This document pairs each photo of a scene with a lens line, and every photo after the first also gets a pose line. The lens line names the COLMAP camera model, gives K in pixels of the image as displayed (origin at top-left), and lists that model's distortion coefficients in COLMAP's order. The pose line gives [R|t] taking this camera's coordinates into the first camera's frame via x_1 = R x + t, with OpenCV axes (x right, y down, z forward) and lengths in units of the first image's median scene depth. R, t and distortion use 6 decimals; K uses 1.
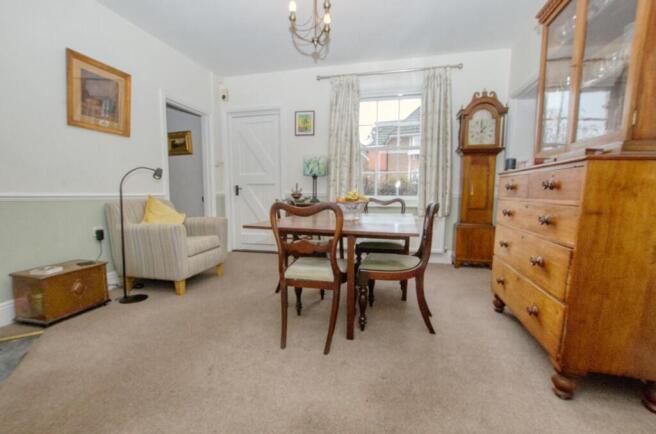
lens RADIAL K [[285.5, 0, 328.9], [0, 285.5, 217.6], [0, 0, 1]] dist [-0.026048, 0.003182]
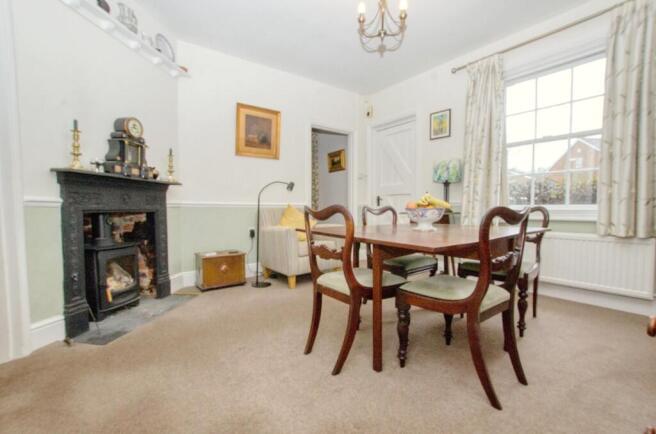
lens RADIAL K [[285.5, 0, 333.3], [0, 285.5, 218.1], [0, 0, 1]] dist [-0.026048, 0.003182]
pose [[0.781412, 0.021095, -0.623659, 0.263380], [-0.052485, 0.998109, -0.032000, 0.009126], [0.621804, 0.057738, 0.781041, 0.136463]]
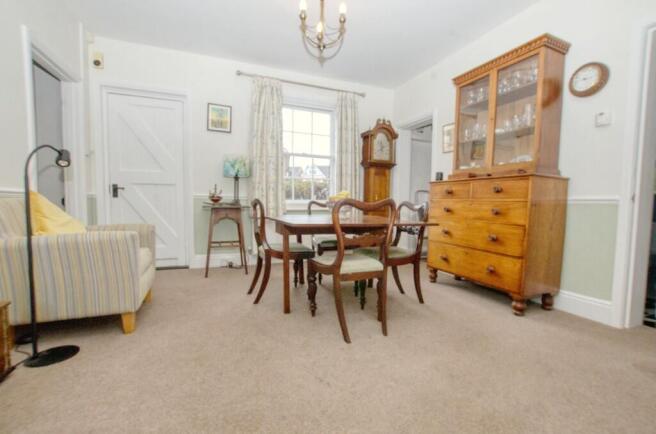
lens RADIAL K [[285.5, 0, 330.4], [0, 285.5, 218.7], [0, 0, 1]] dist [-0.026048, 0.003182]
pose [[0.810889, -0.025931, 0.584625, -0.408166], [0.040371, 0.999117, -0.011679, 0.012680], [-0.583806, 0.033072, 0.811219, 0.098659]]
